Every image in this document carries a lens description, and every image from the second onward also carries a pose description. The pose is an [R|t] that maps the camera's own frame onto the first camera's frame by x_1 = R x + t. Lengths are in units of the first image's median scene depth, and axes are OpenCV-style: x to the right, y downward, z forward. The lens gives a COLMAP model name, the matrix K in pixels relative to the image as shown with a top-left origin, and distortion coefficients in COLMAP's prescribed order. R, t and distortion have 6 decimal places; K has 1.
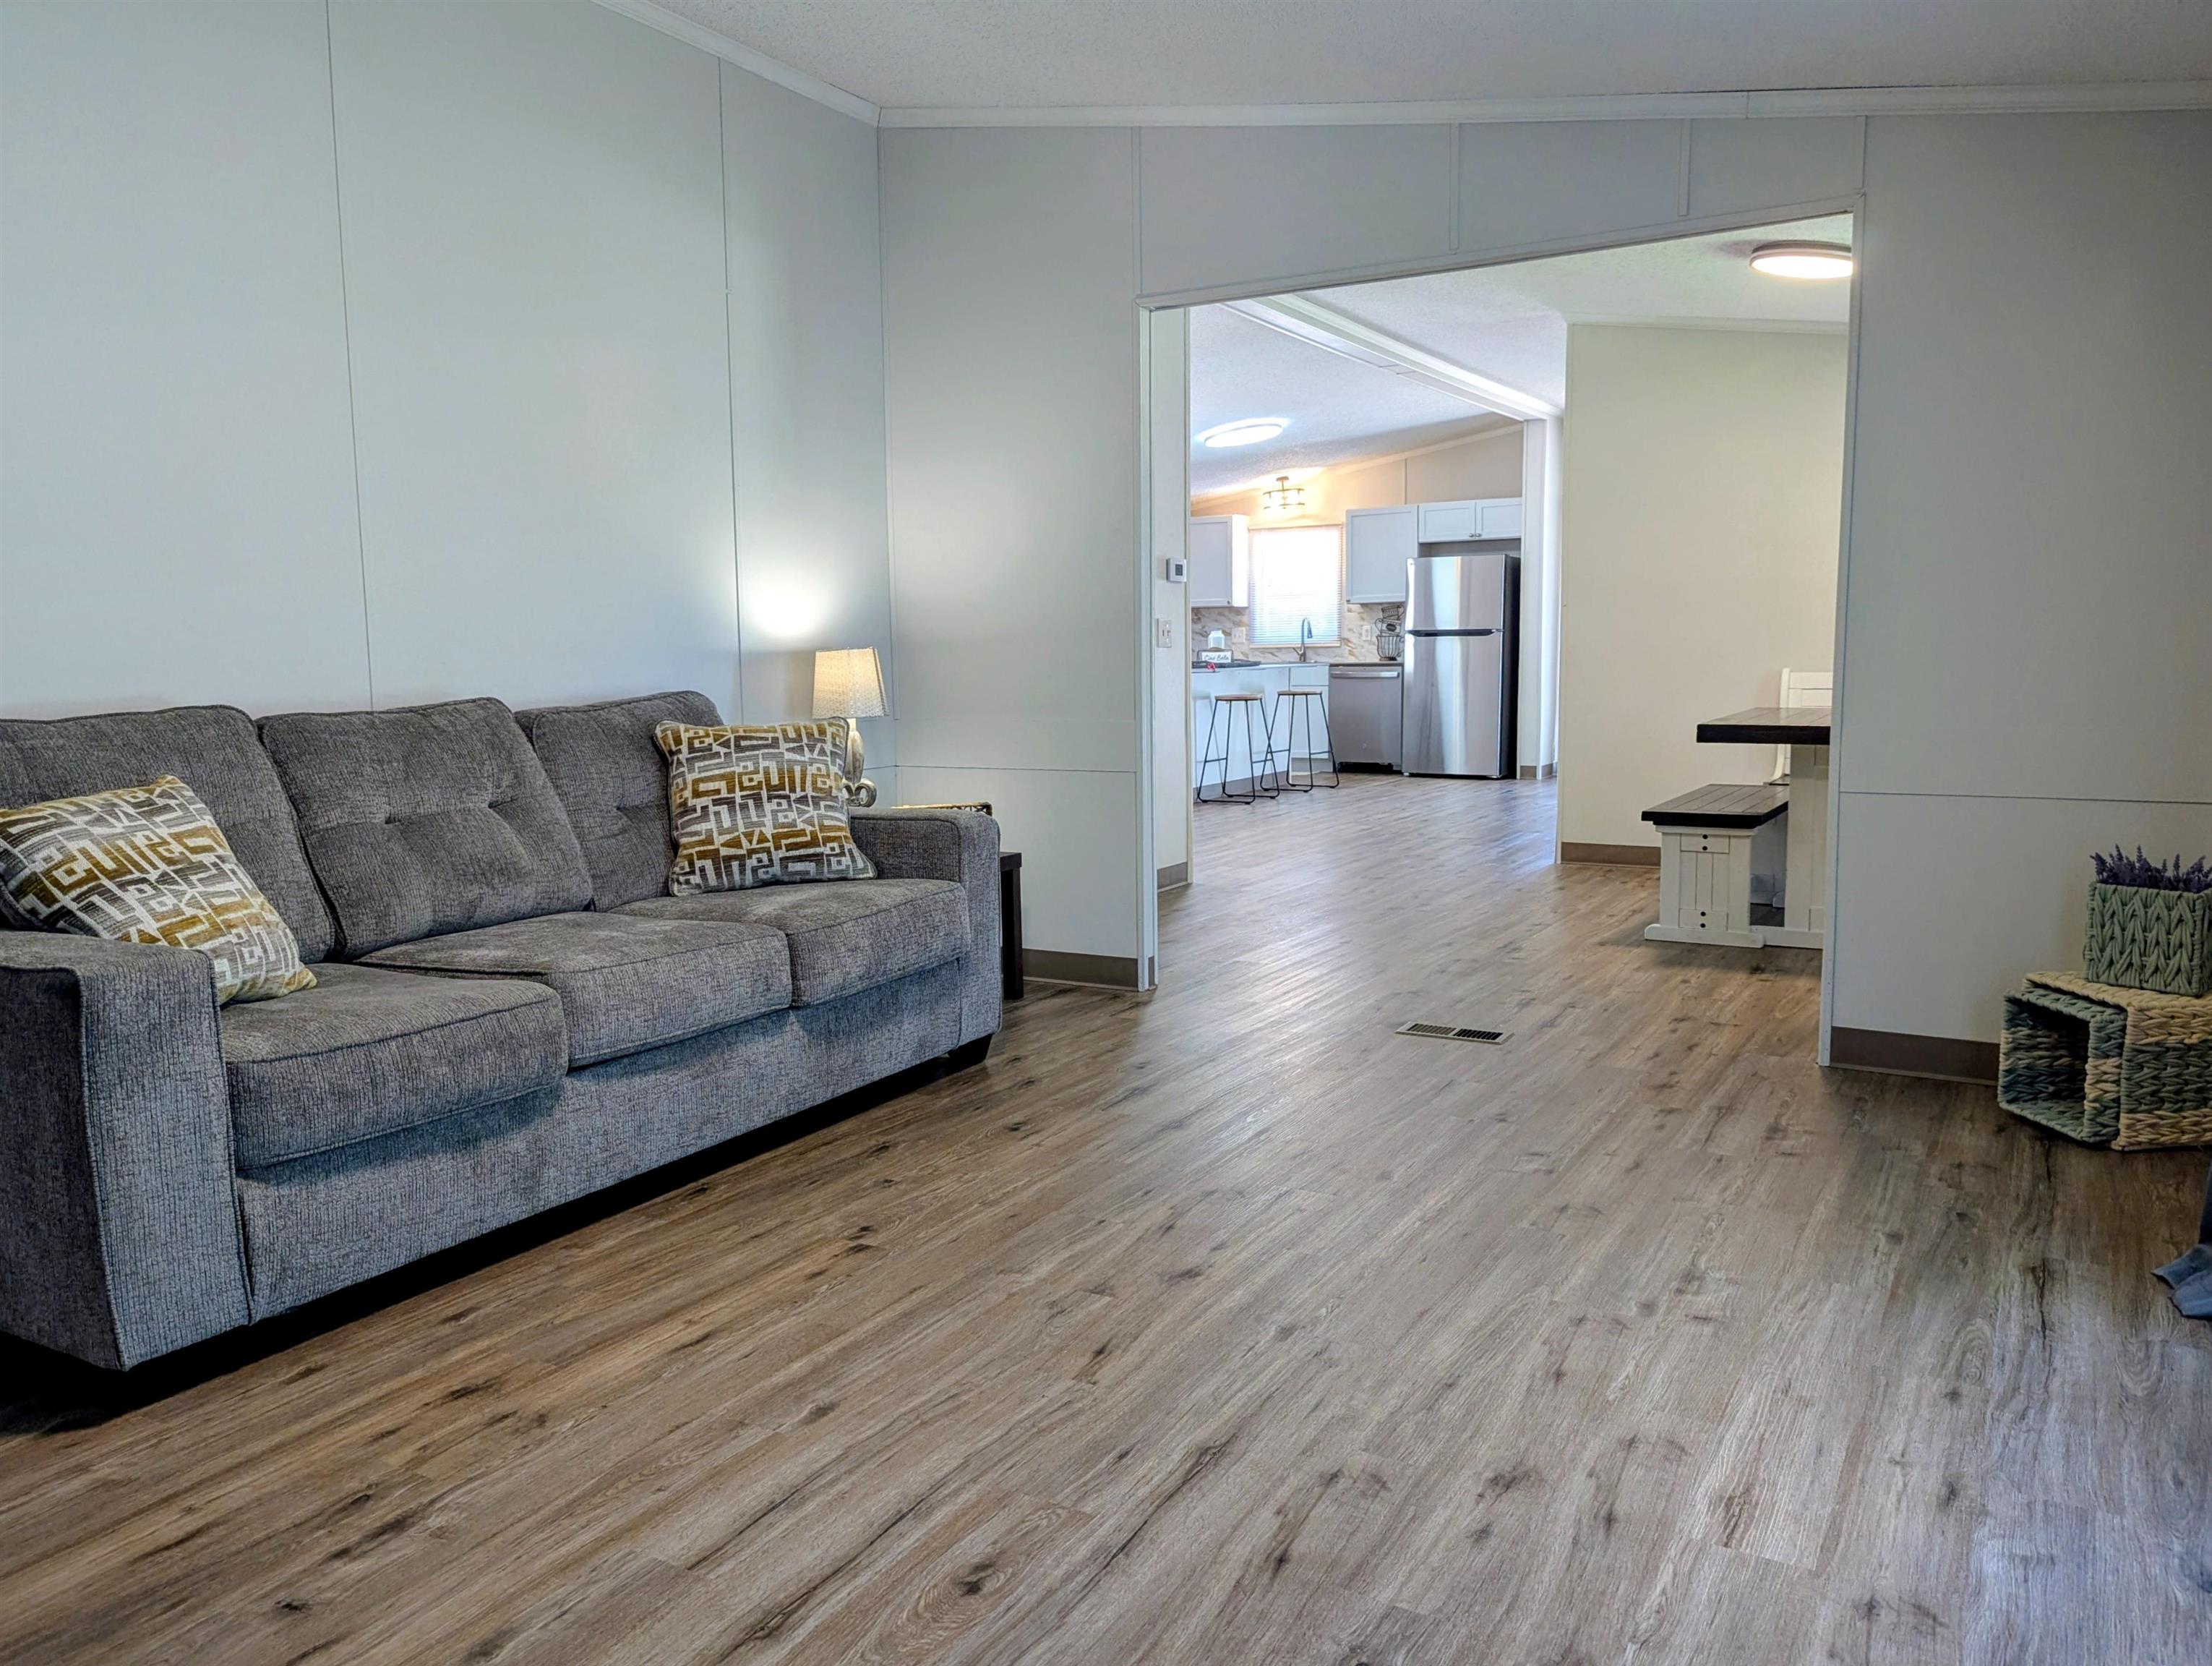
lens RADIAL K [[1558.2, 0, 1099.8], [0, 1558.2, 817.9], [0, 0, 1]] dist [0.063873, -0.056194]
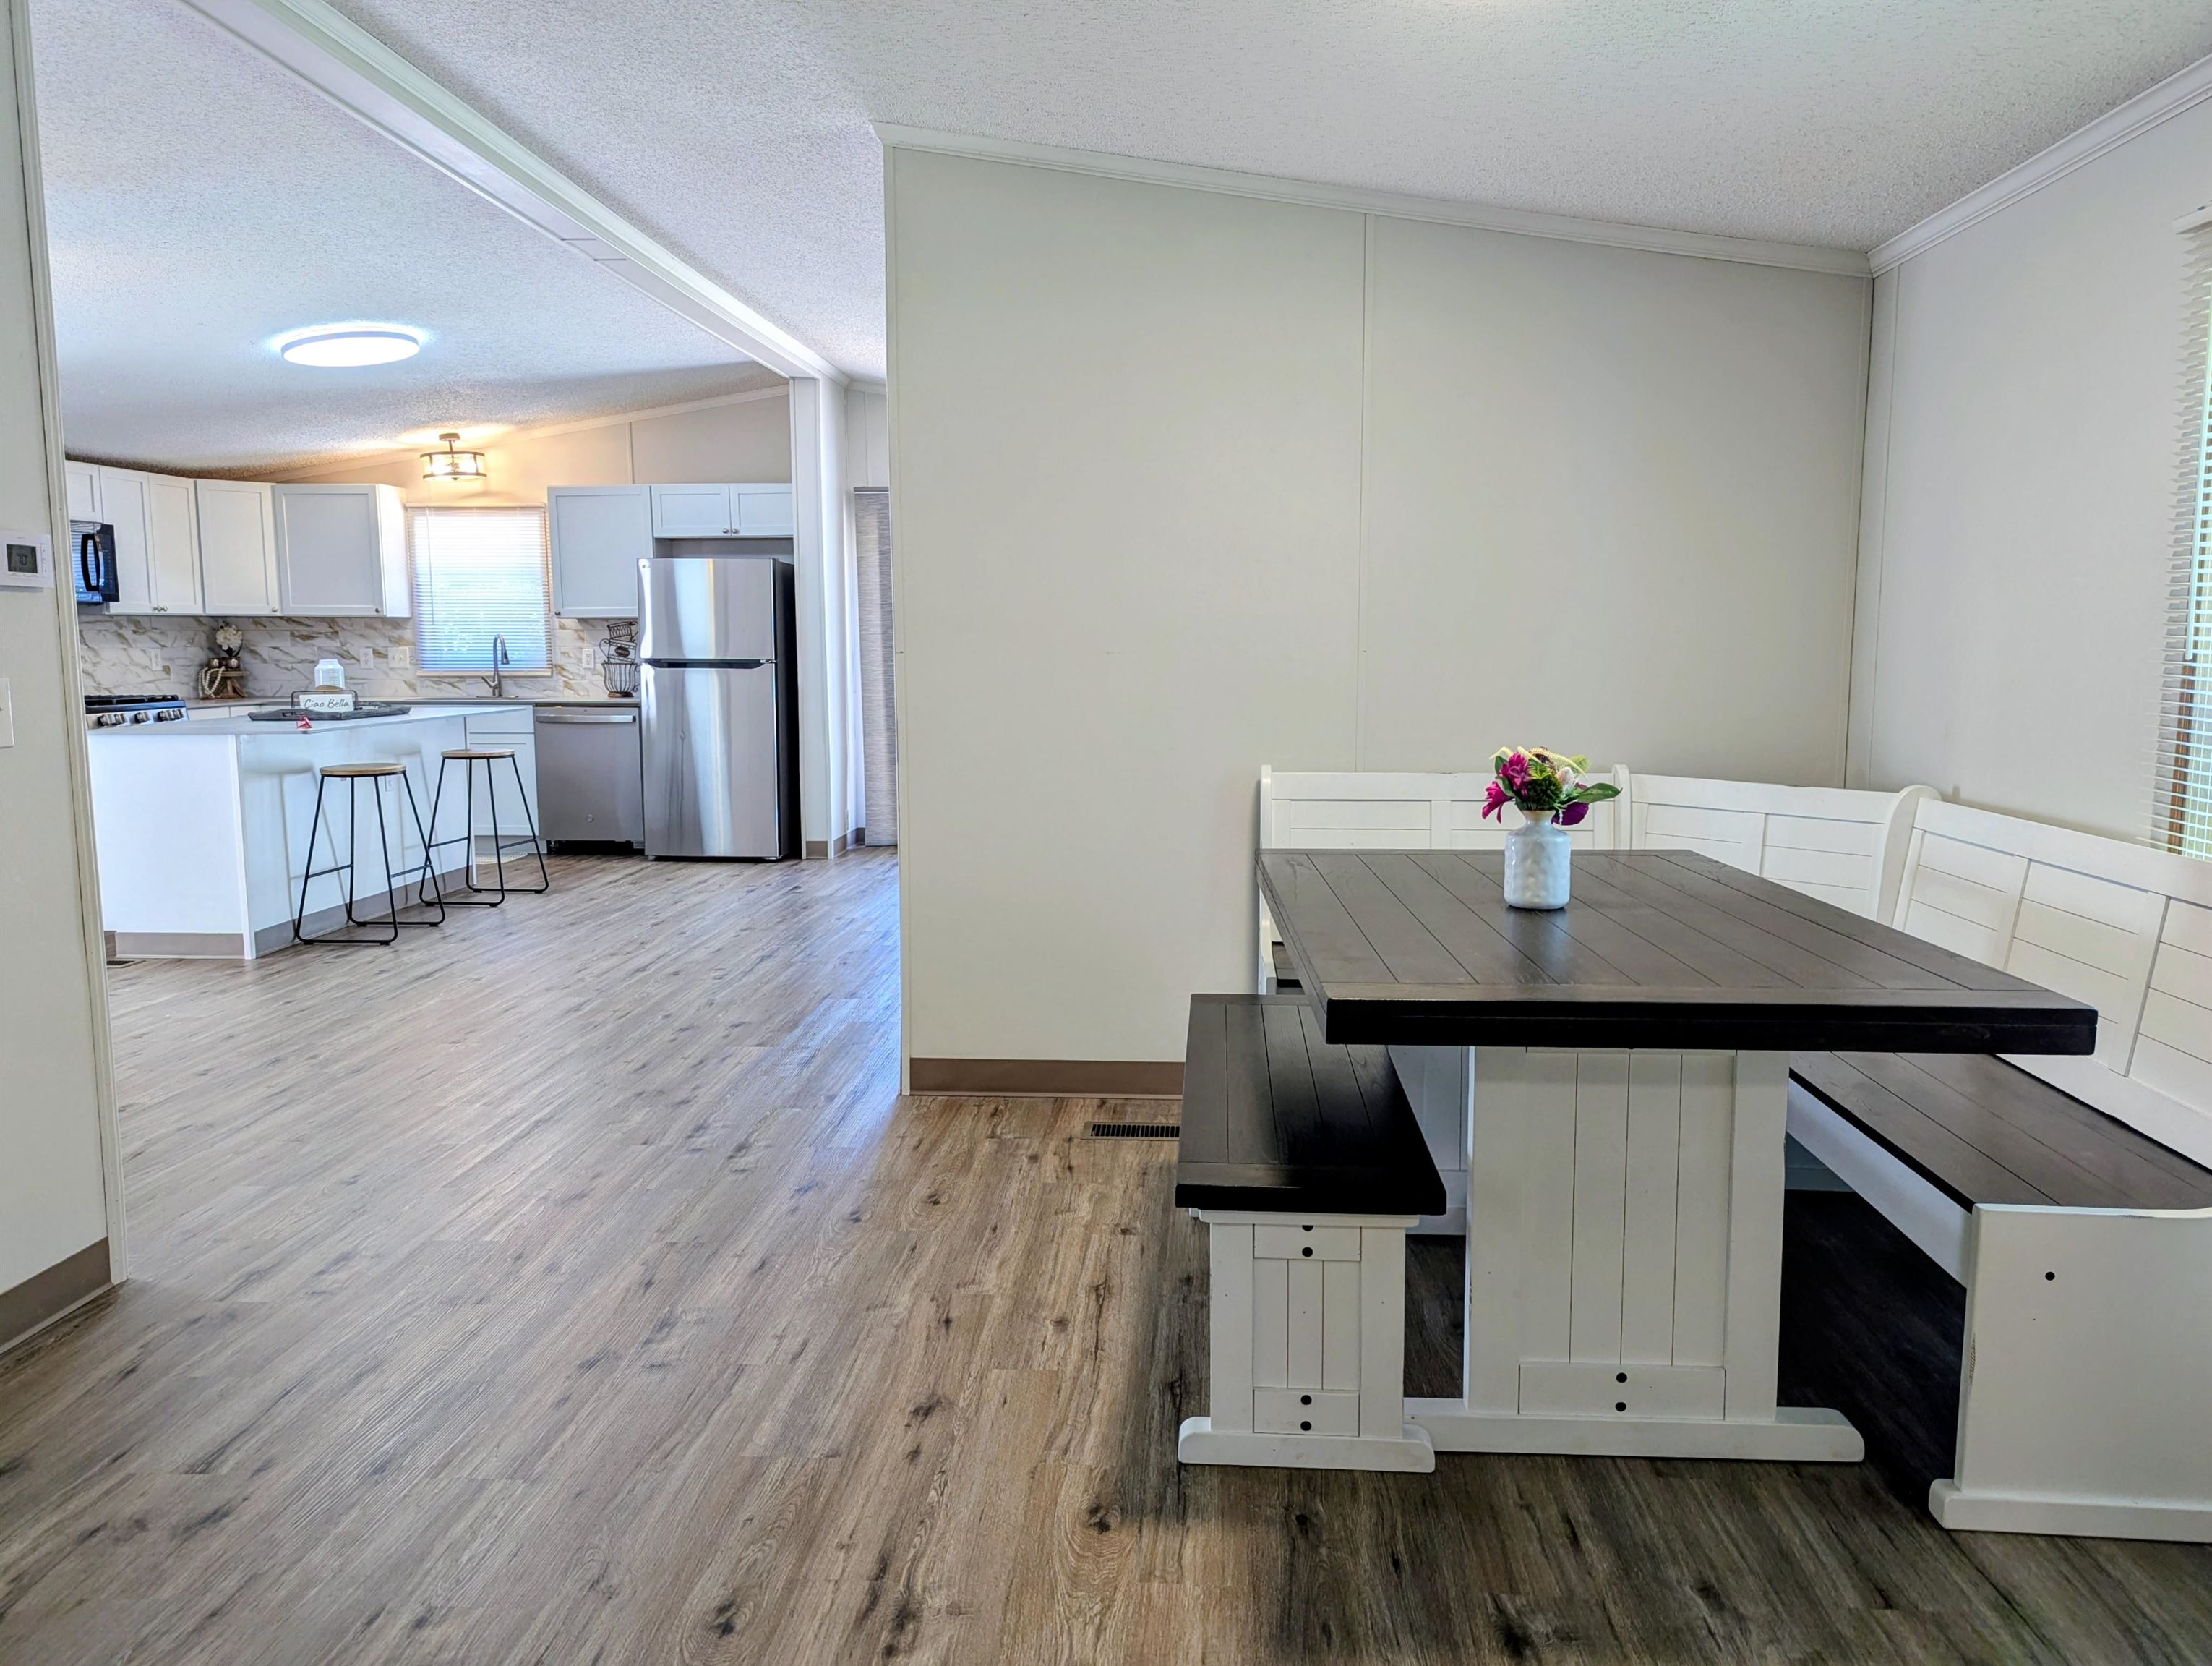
lens RADIAL K [[1558.2, 0, 1099.8], [0, 1558.2, 817.9], [0, 0, 1]] dist [0.063873, -0.056194]
pose [[0.894038, -0.038136, 0.446366, 0.069609], [0.039101, 0.999210, 0.007053, -0.050592], [-0.446282, 0.011148, 0.894823, 0.304757]]
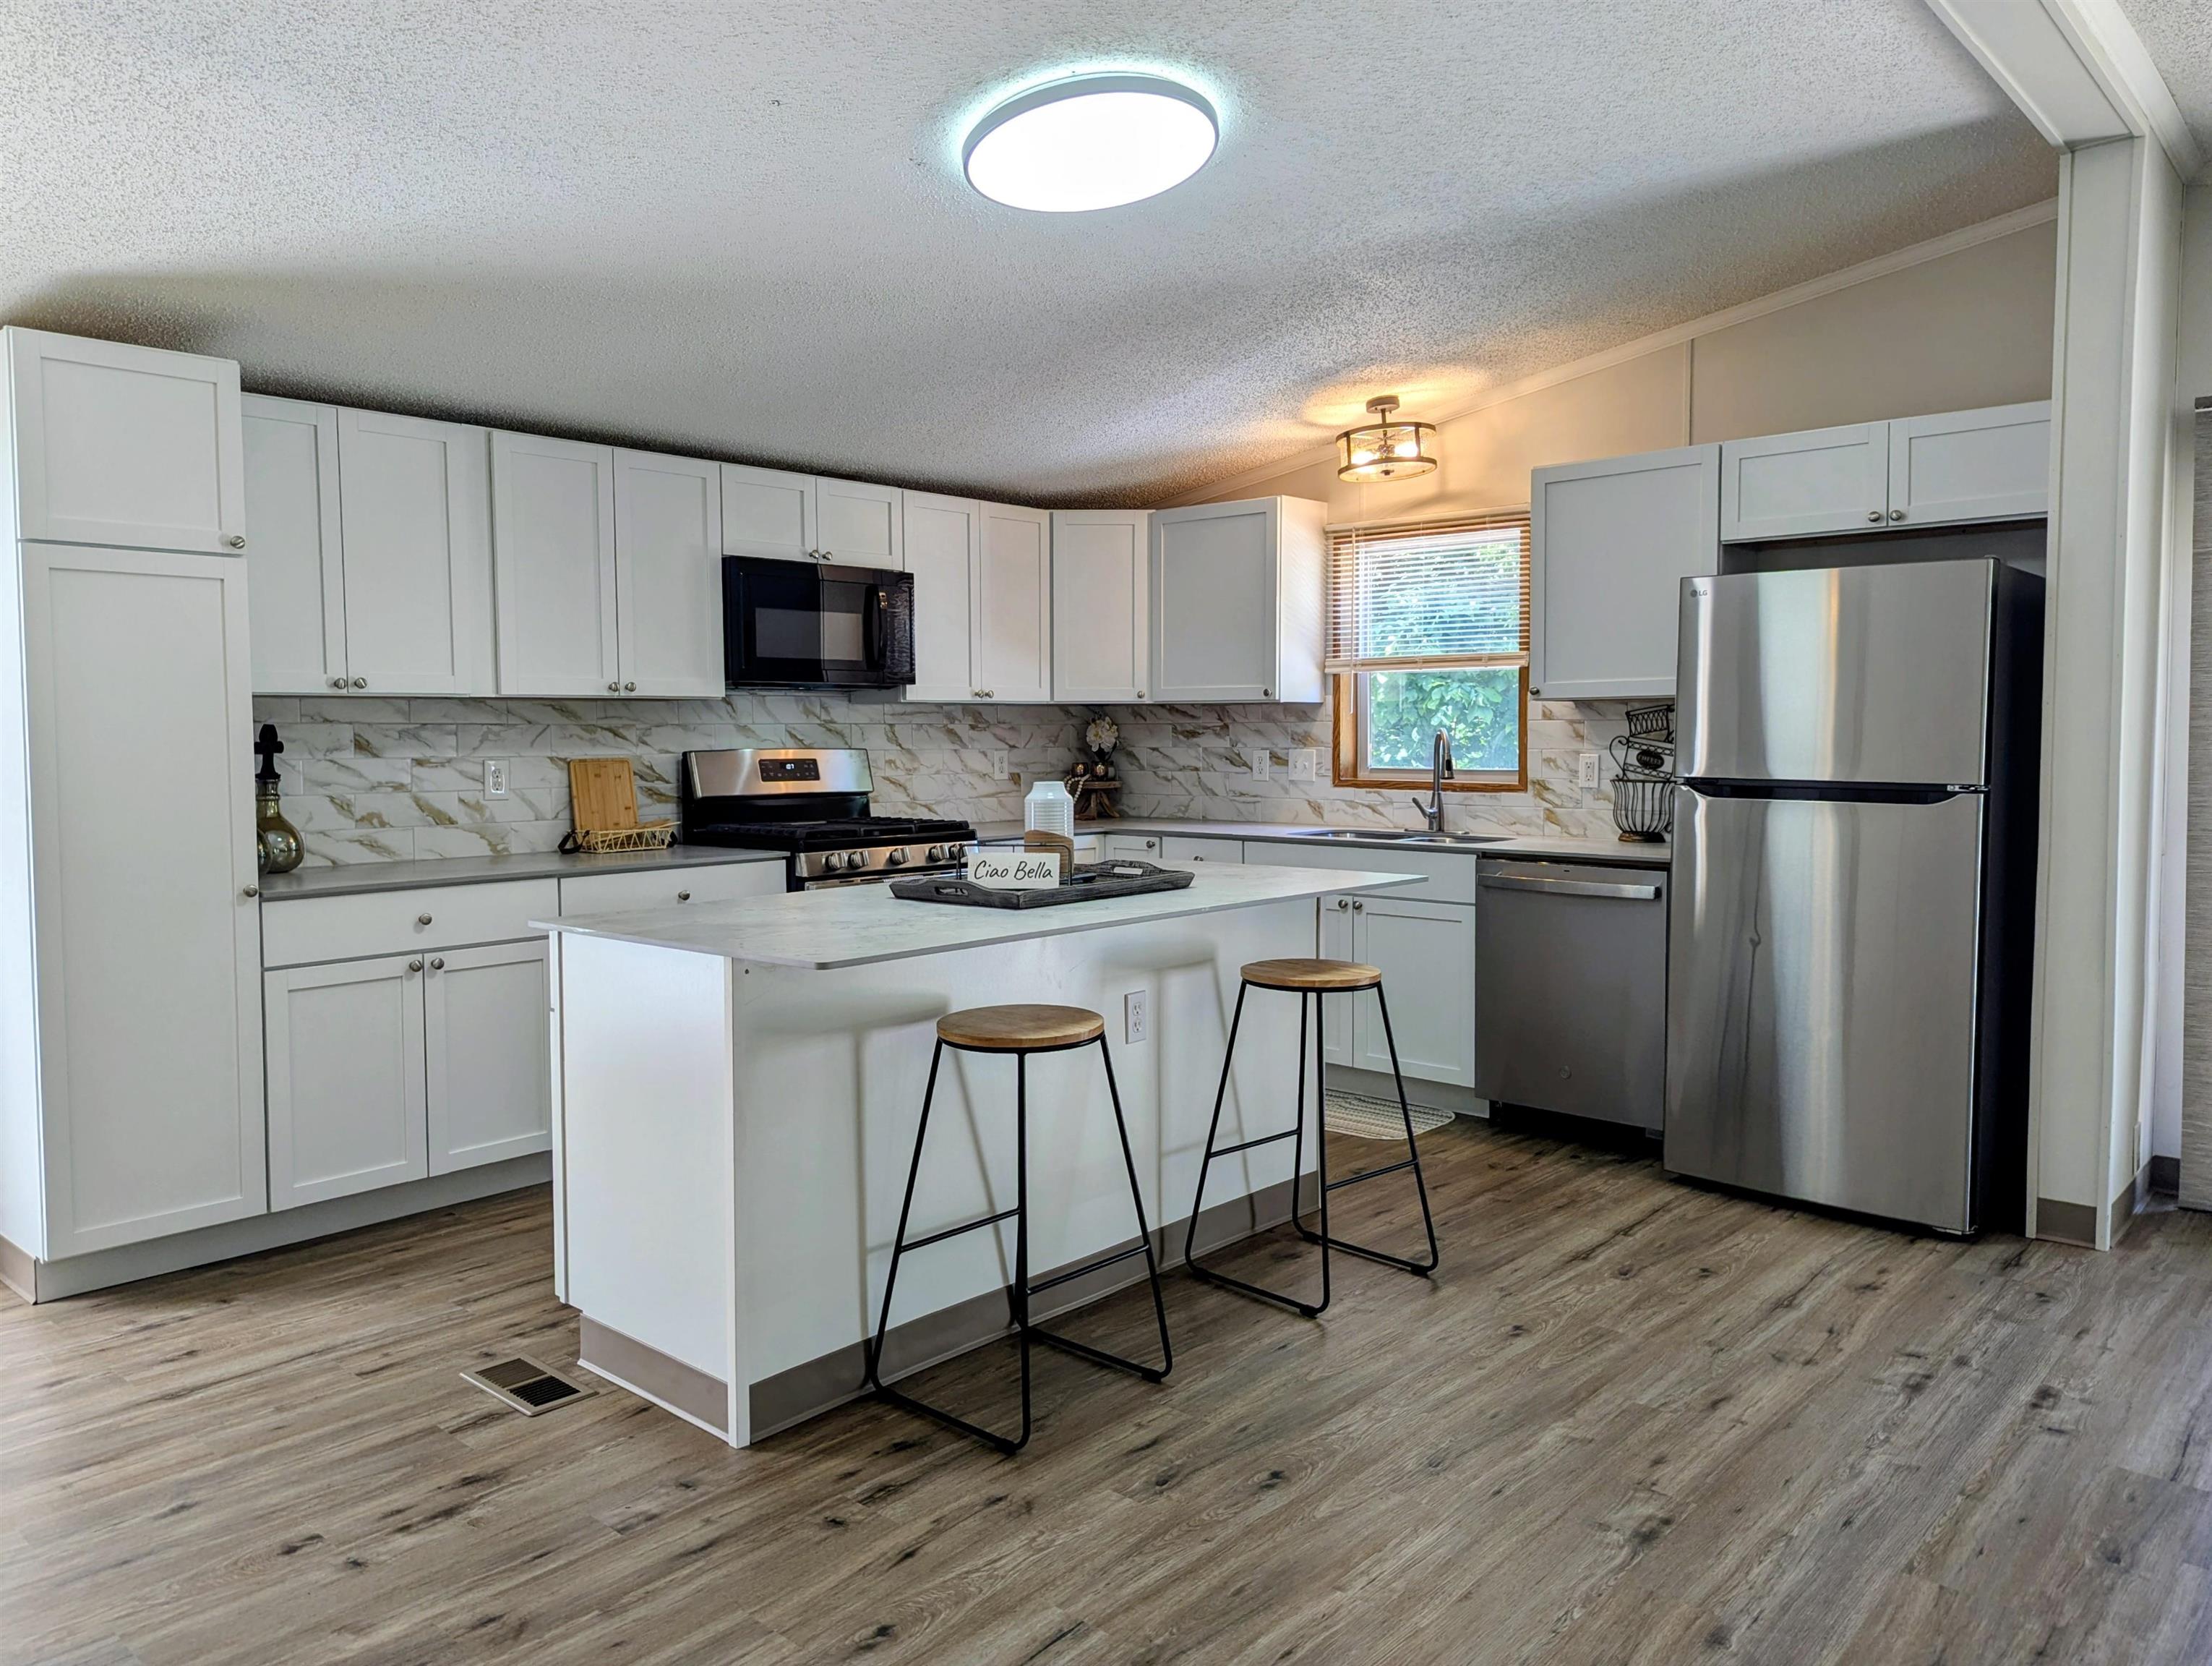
lens RADIAL K [[1558.2, 0, 1099.8], [0, 1558.2, 817.9], [0, 0, 1]] dist [0.063873, -0.056194]
pose [[0.980867, 0.025758, -0.192967, 0.157600], [-0.036125, 0.998076, -0.050395, -0.101804], [0.191298, 0.056402, 0.979910, 0.722930]]
